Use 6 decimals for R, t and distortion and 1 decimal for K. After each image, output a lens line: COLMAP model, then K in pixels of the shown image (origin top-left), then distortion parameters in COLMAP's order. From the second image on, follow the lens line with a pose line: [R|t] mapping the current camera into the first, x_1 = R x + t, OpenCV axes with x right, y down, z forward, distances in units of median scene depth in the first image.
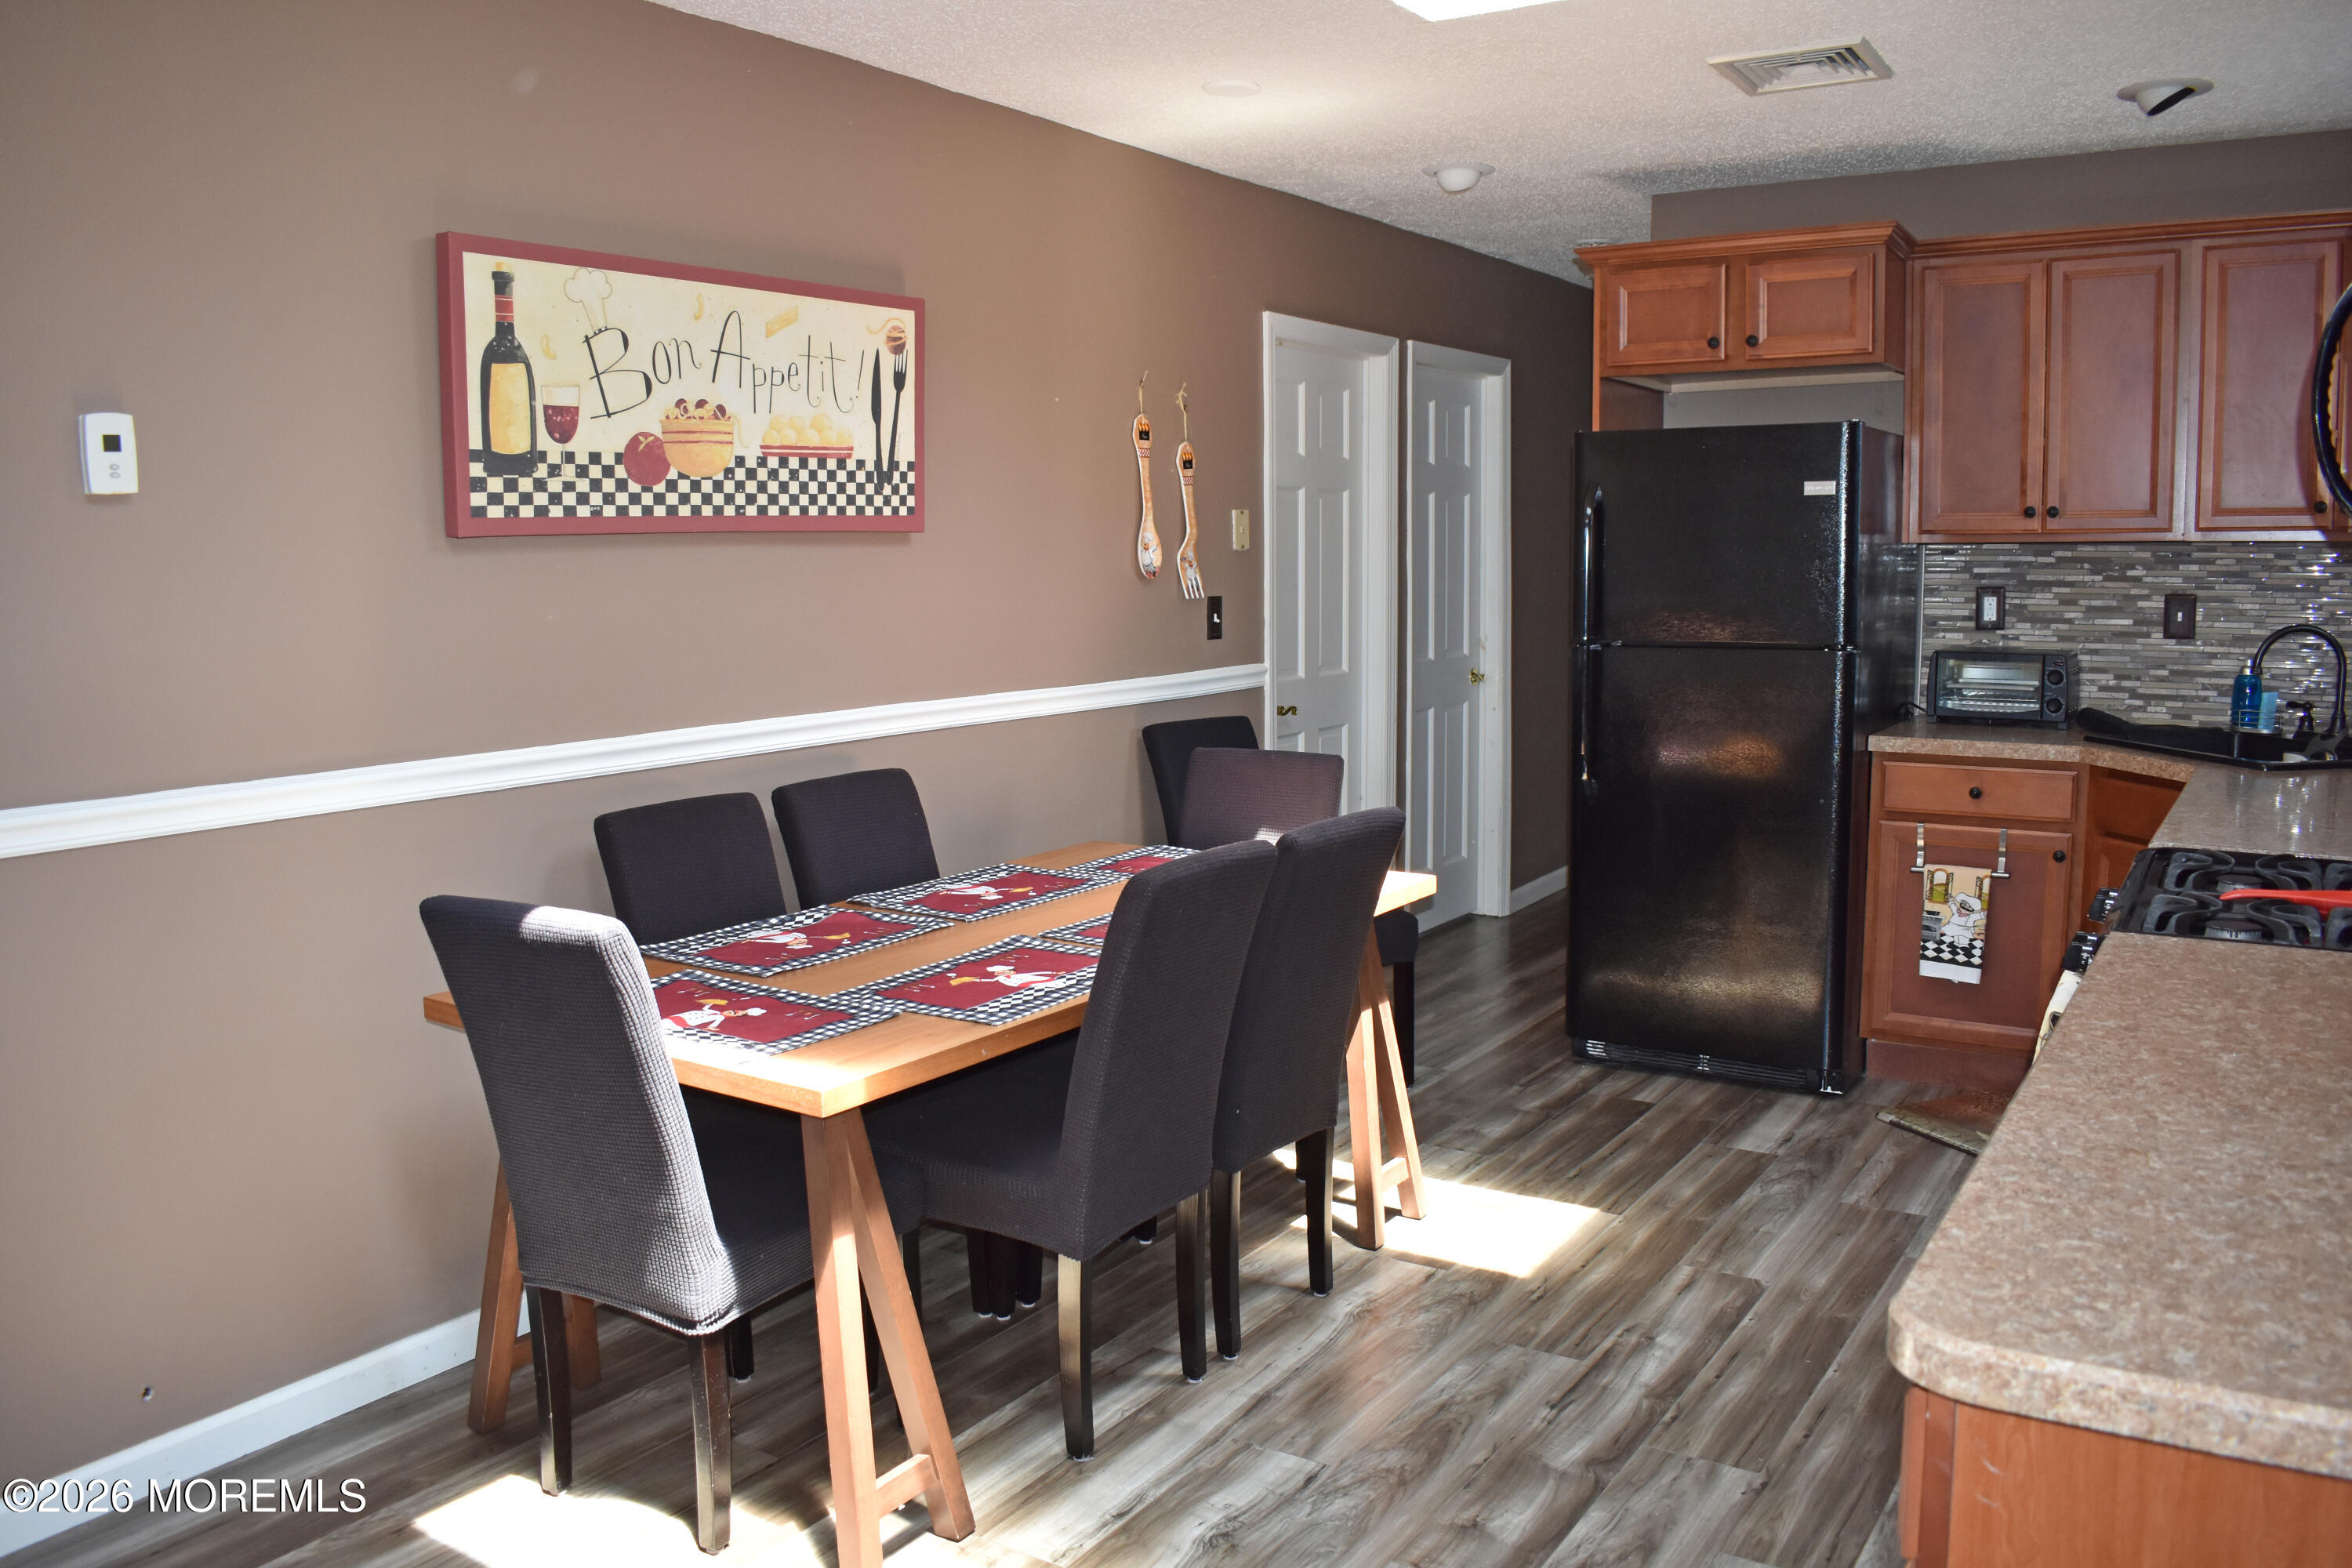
lens RADIAL K [[1831.0, 0, 1175.7], [0, 1831.0, 782.0], [0, 0, 1]] dist [-0.097585, 0.017992]
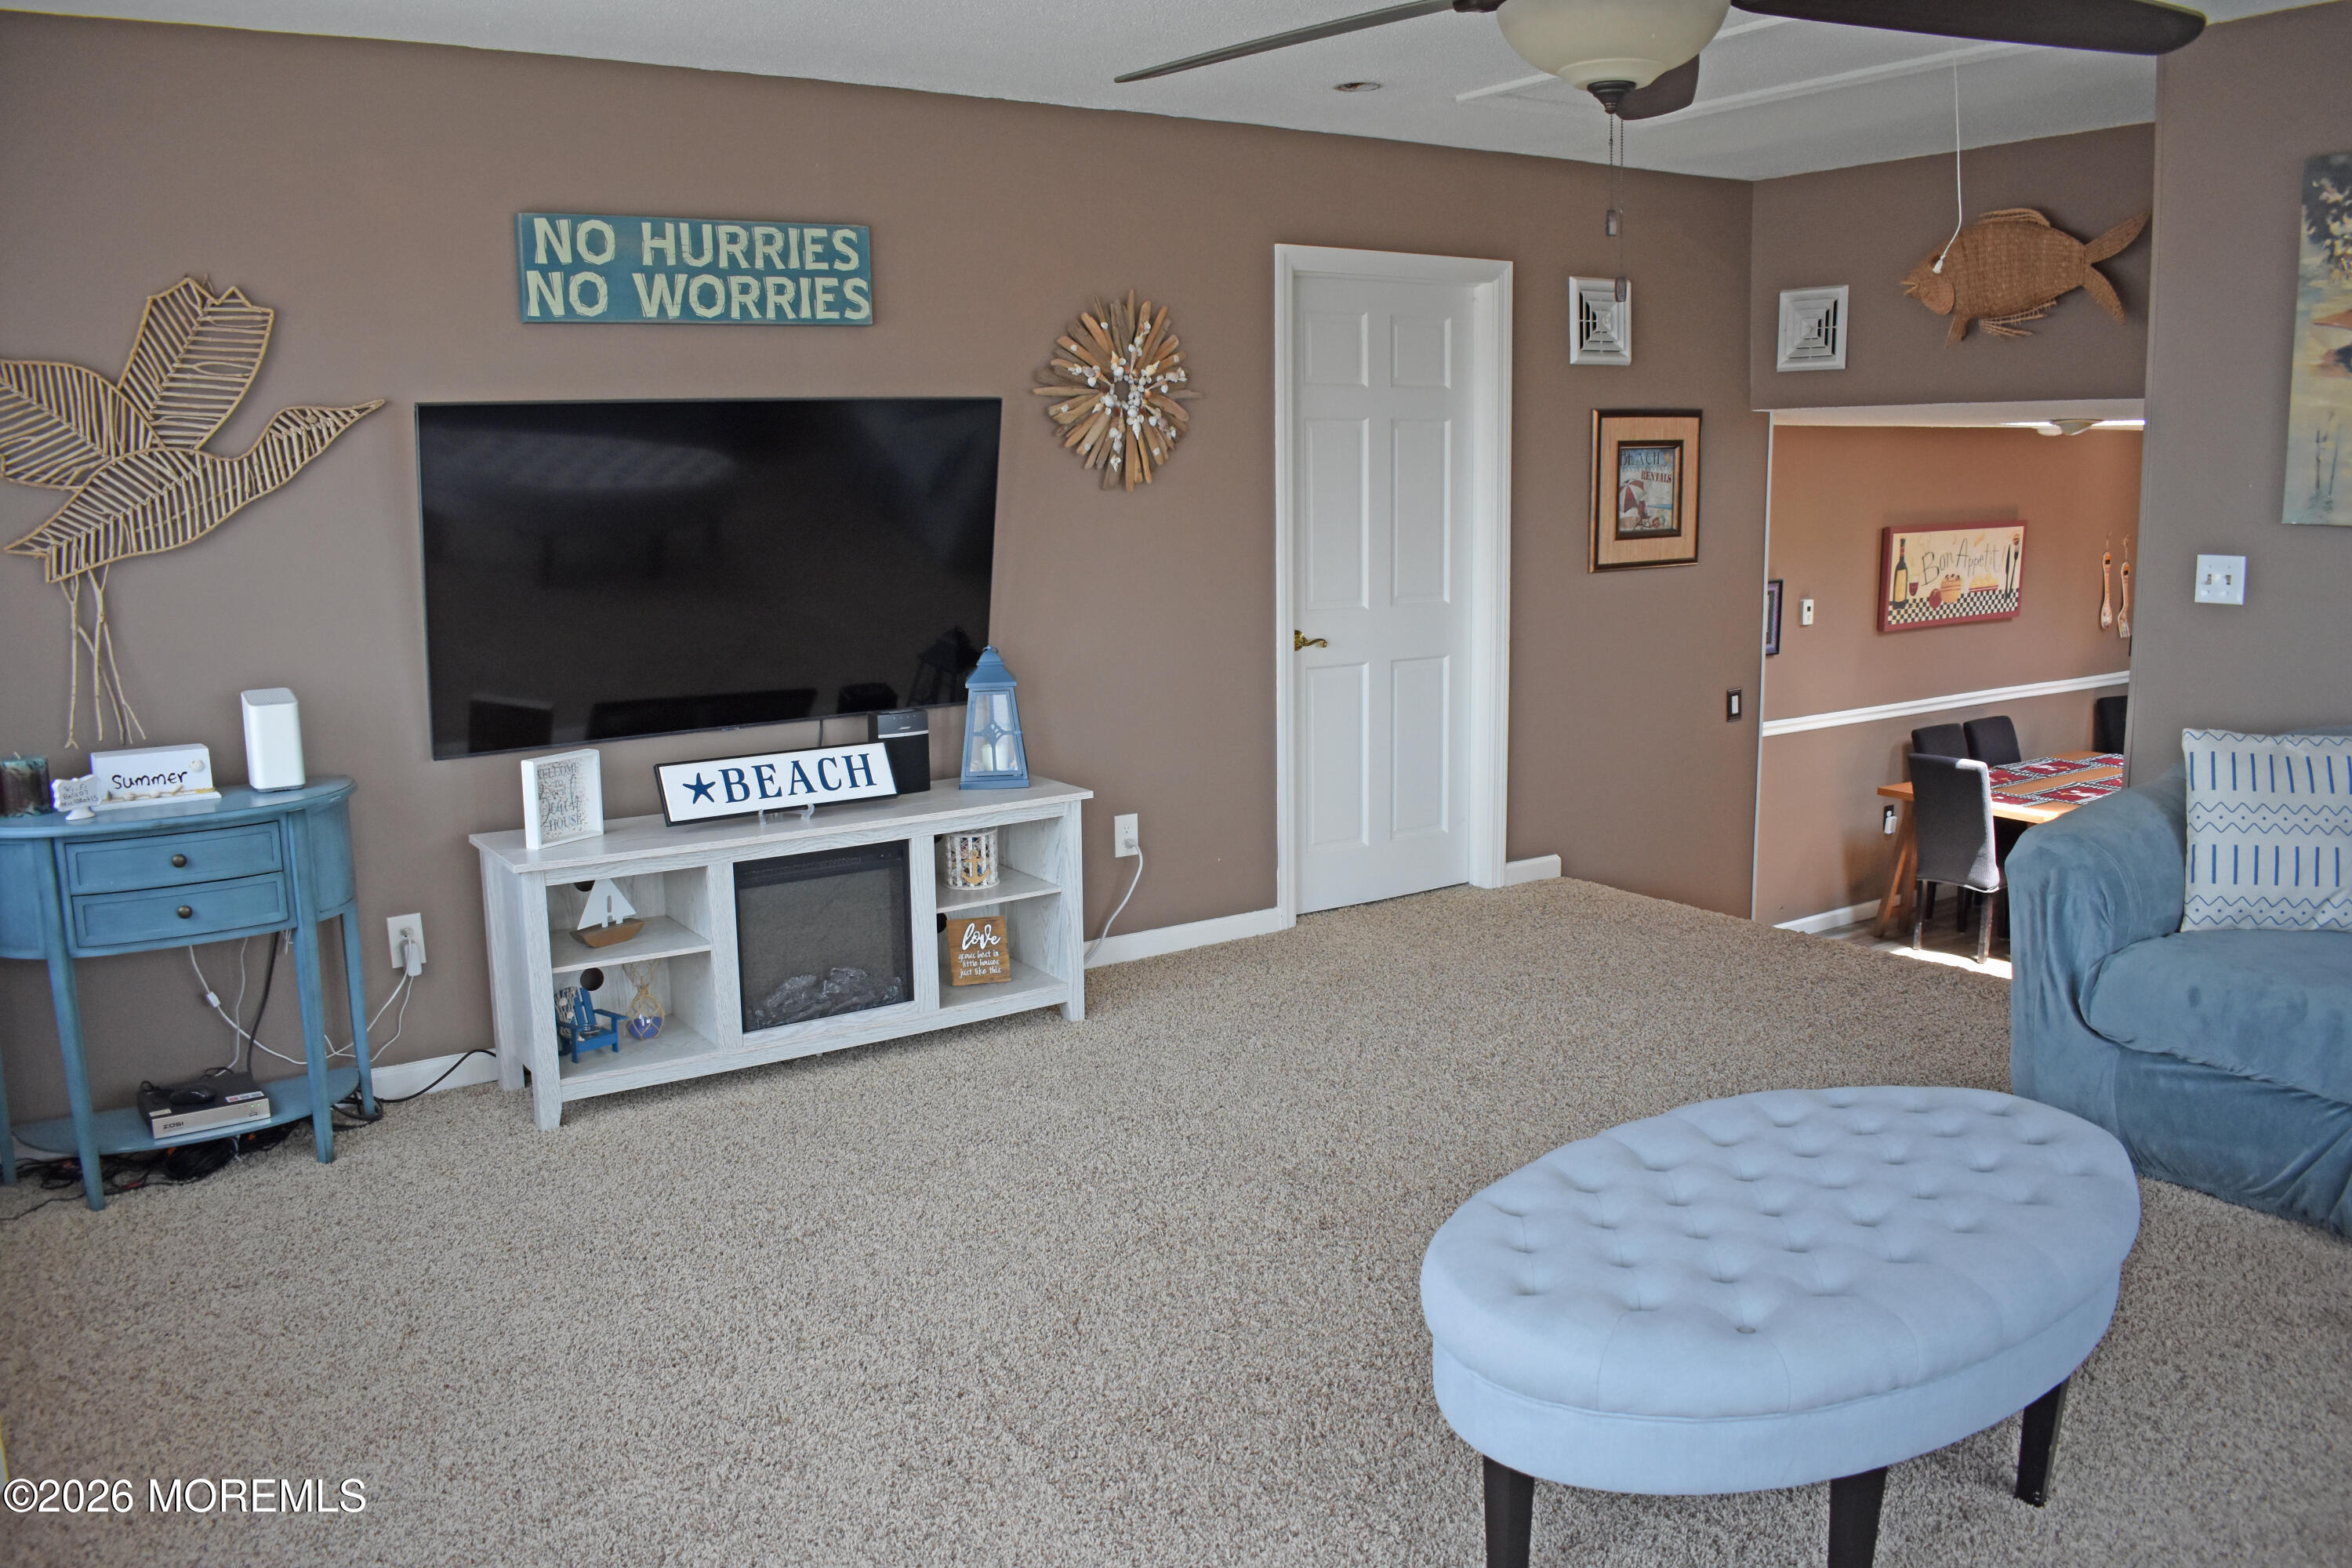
lens RADIAL K [[1831.0, 0, 1235.1], [0, 1831.0, 775.5], [0, 0, 1]] dist [-0.097585, 0.017992]
pose [[0.928150, 0.058984, -0.367504, -0.210950], [-0.042051, 0.997659, 0.053922, -0.013686], [0.369824, -0.034593, 0.928458, -1.537853]]
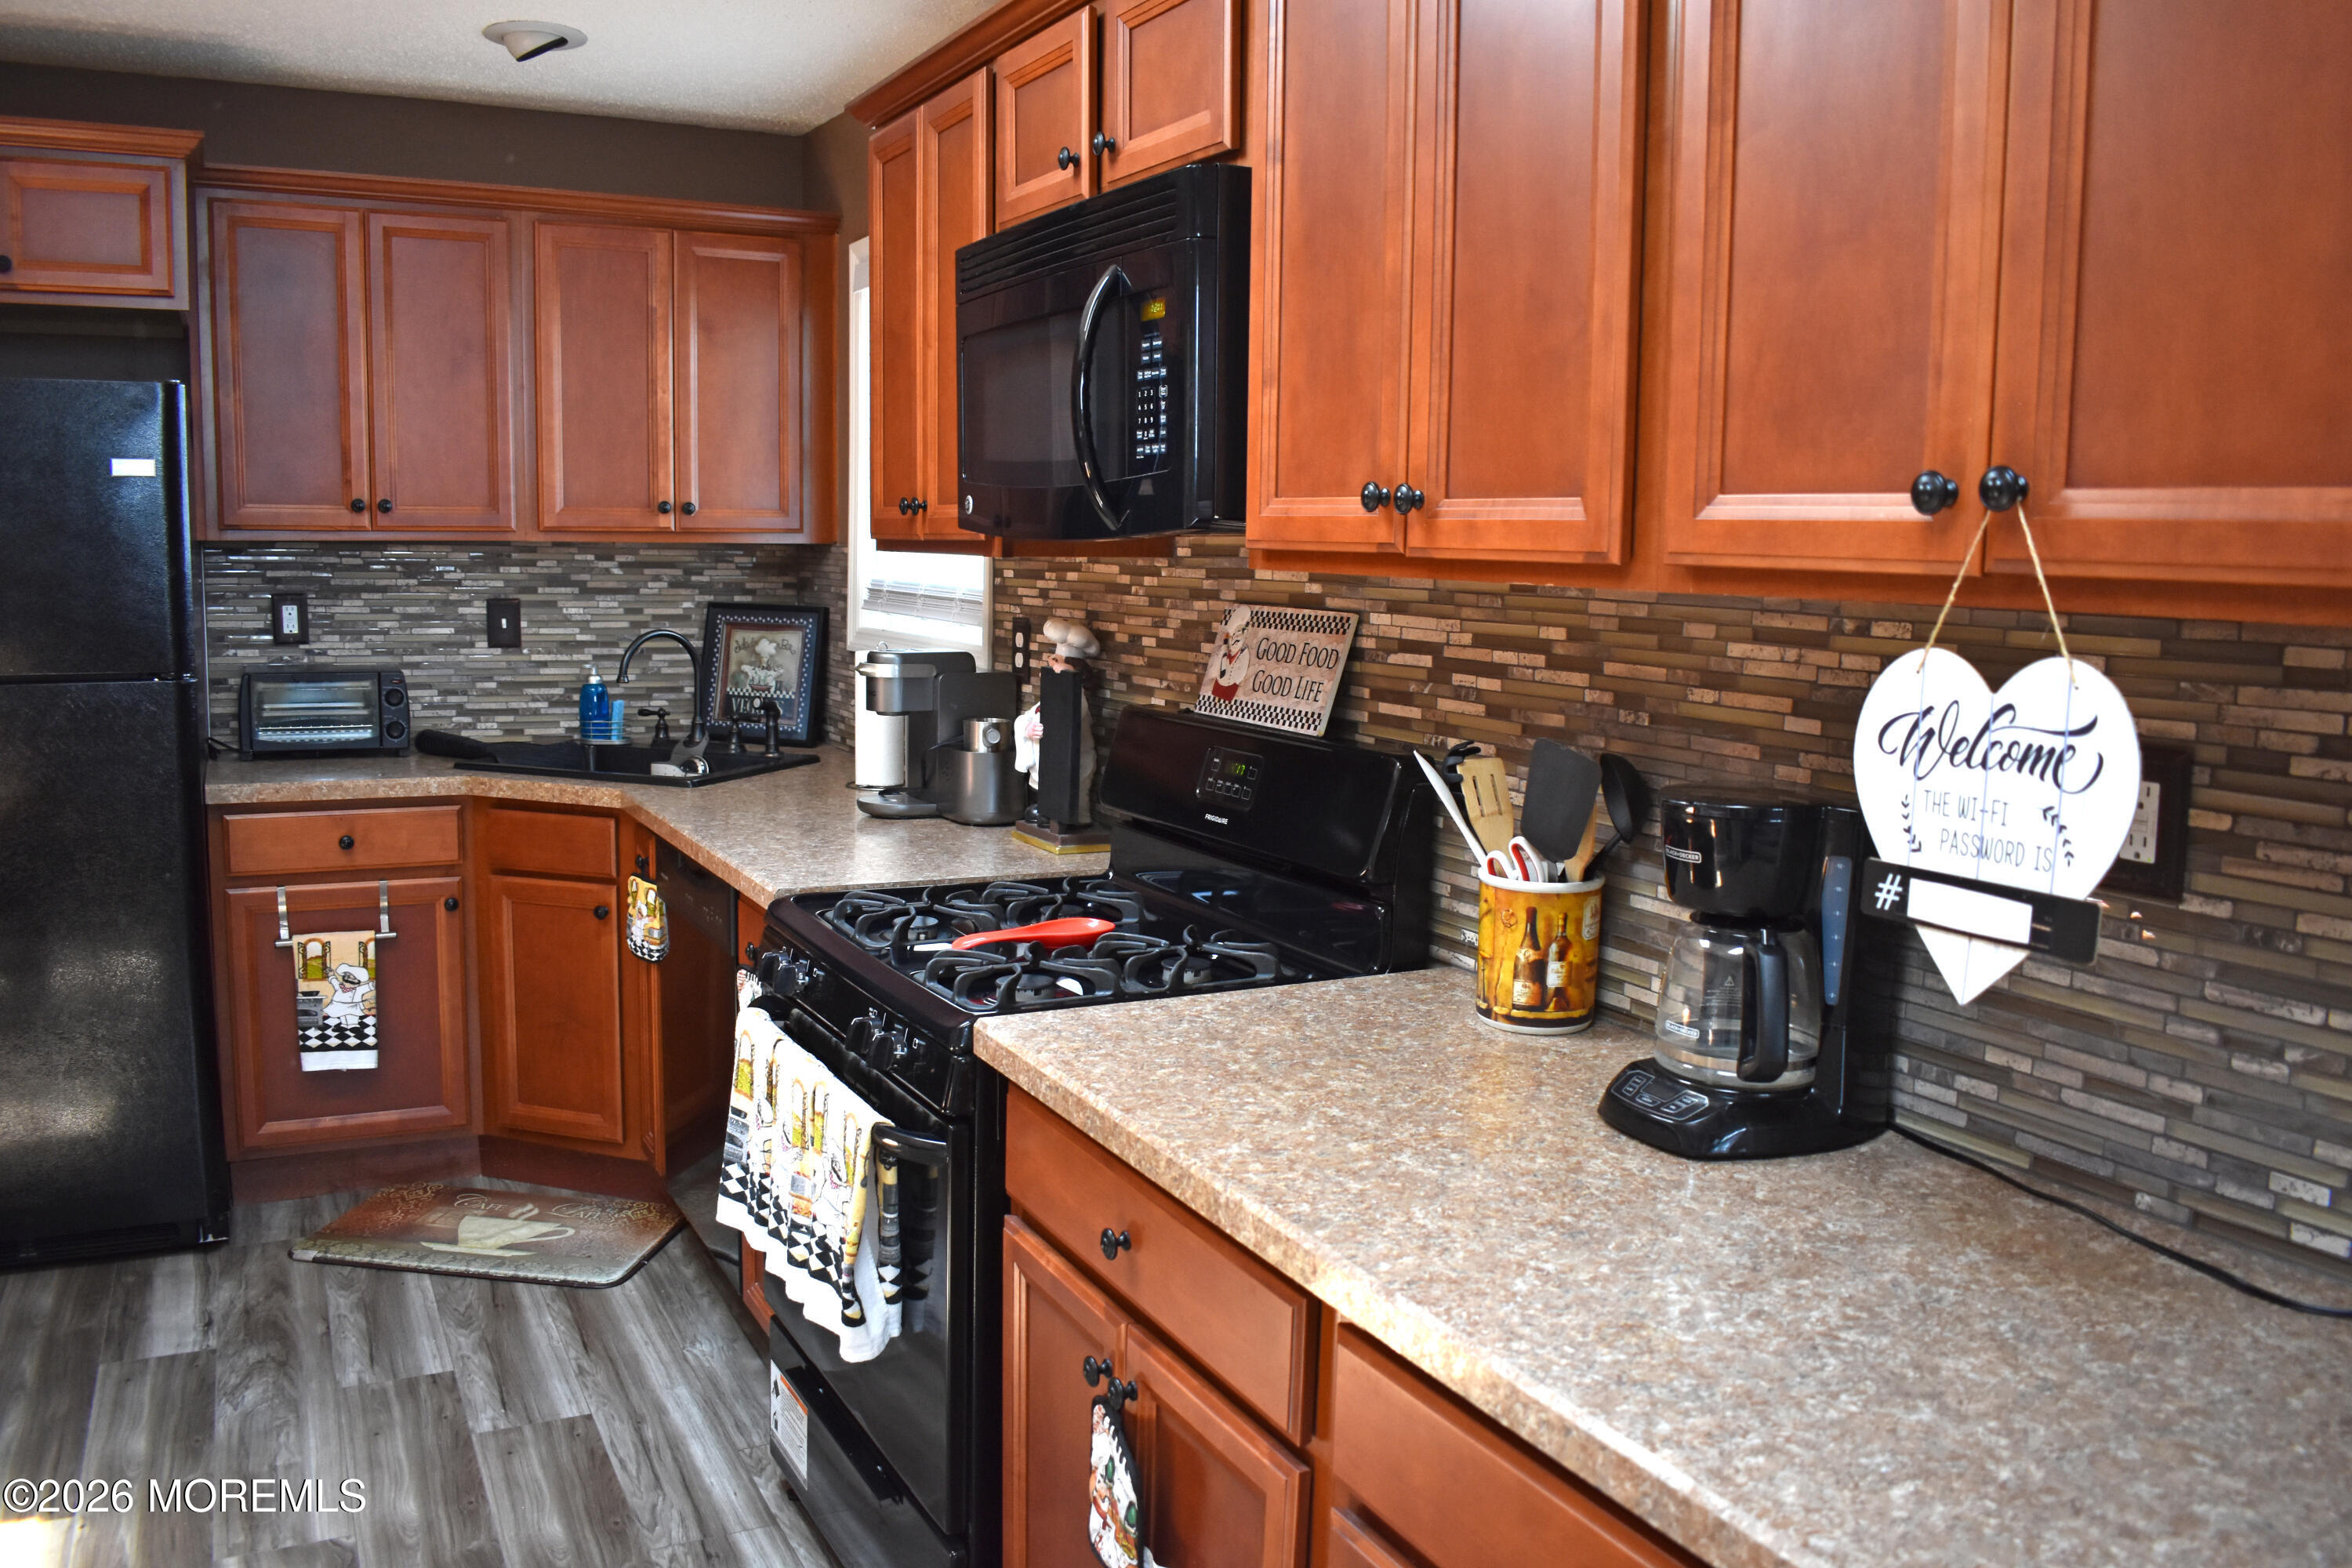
lens RADIAL K [[1831.0, 0, 1175.2], [0, 1831.0, 794.9], [0, 0, 1]] dist [-0.097585, 0.017992]
pose [[0.493733, -0.092997, 0.864627, -0.089699], [0.084669, 0.994682, 0.058636, -0.035290], [-0.865482, 0.044256, 0.498981, 0.278443]]
